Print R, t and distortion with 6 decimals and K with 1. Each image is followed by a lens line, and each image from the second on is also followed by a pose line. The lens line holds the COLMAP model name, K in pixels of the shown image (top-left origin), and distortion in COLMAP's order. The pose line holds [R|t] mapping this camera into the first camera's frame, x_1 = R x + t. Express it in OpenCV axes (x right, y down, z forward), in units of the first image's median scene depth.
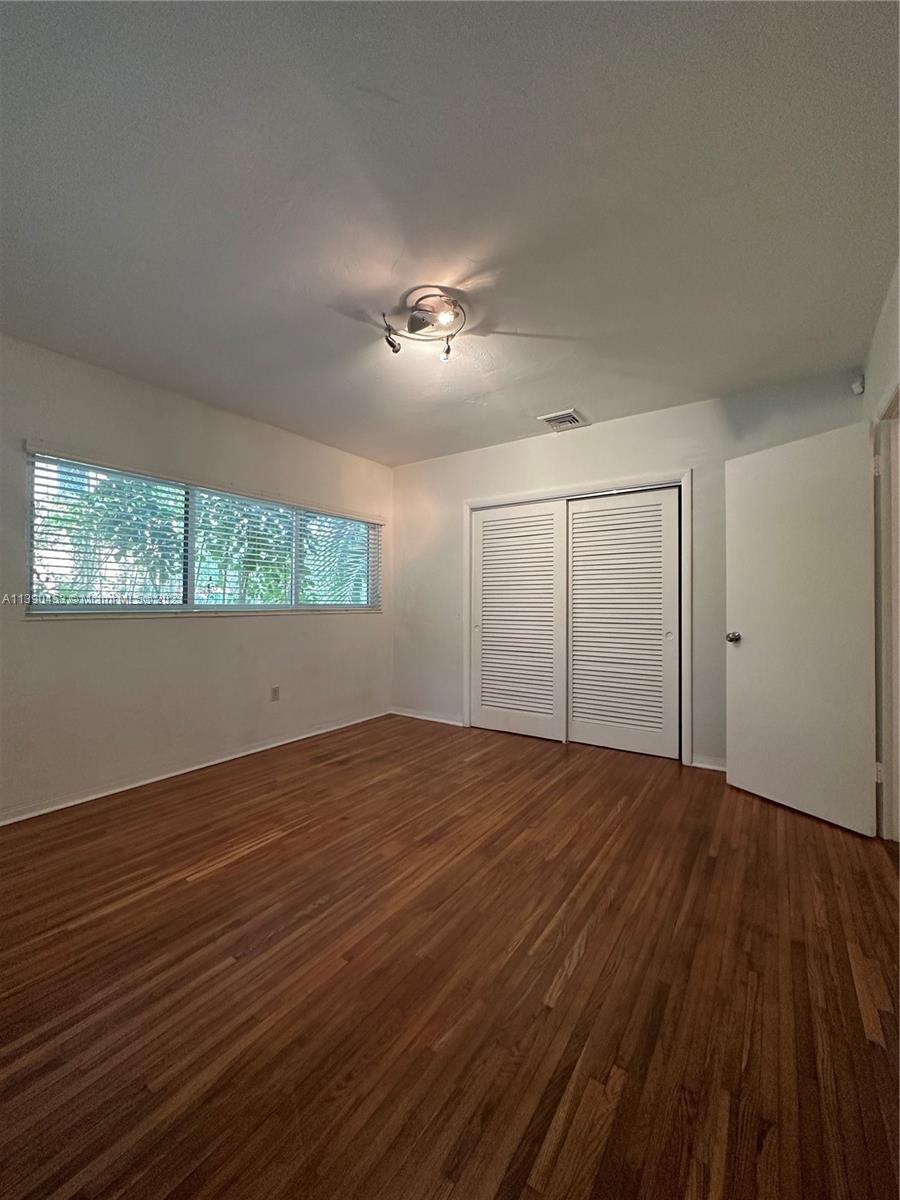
lens RADIAL K [[477.2, 0, 449.3], [0, 477.2, 599.2], [0, 0, 1]] dist [-0.002290, 0.000735]
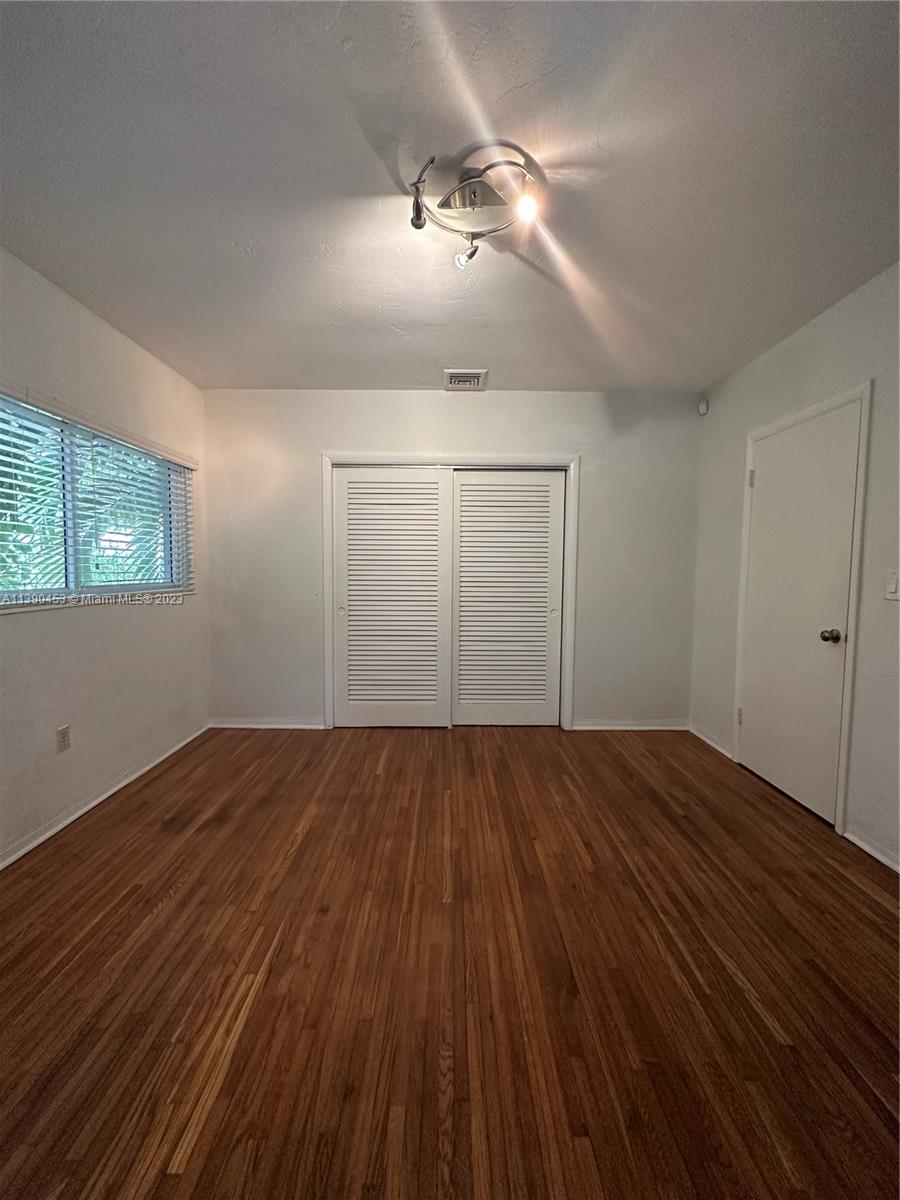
lens RADIAL K [[477.2, 0, 450.7], [0, 477.2, 599.7], [0, 0, 1]] dist [-0.002290, 0.000735]
pose [[0.820354, -0.034006, 0.570843, -0.485604], [-0.012010, 0.996986, 0.076651, -0.045819], [-0.571729, -0.069737, 0.817473, 0.391557]]
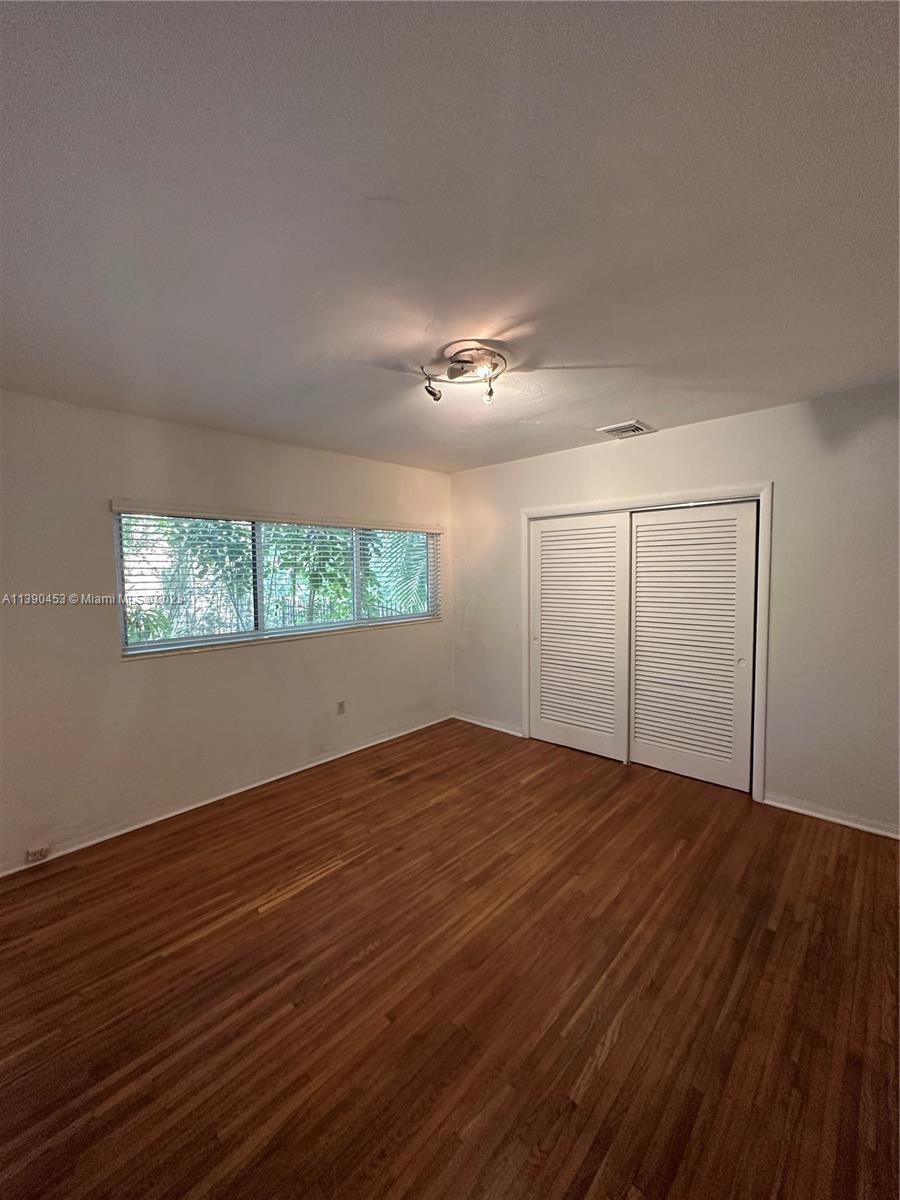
lens RADIAL K [[477.2, 0, 449.0], [0, 477.2, 599.6], [0, 0, 1]] dist [-0.002290, 0.000735]
pose [[0.988093, -0.007400, -0.153681, 0.061071], [0.018541, 0.997291, 0.071188, -0.182337], [0.152738, -0.073190, 0.985553, 0.009537]]
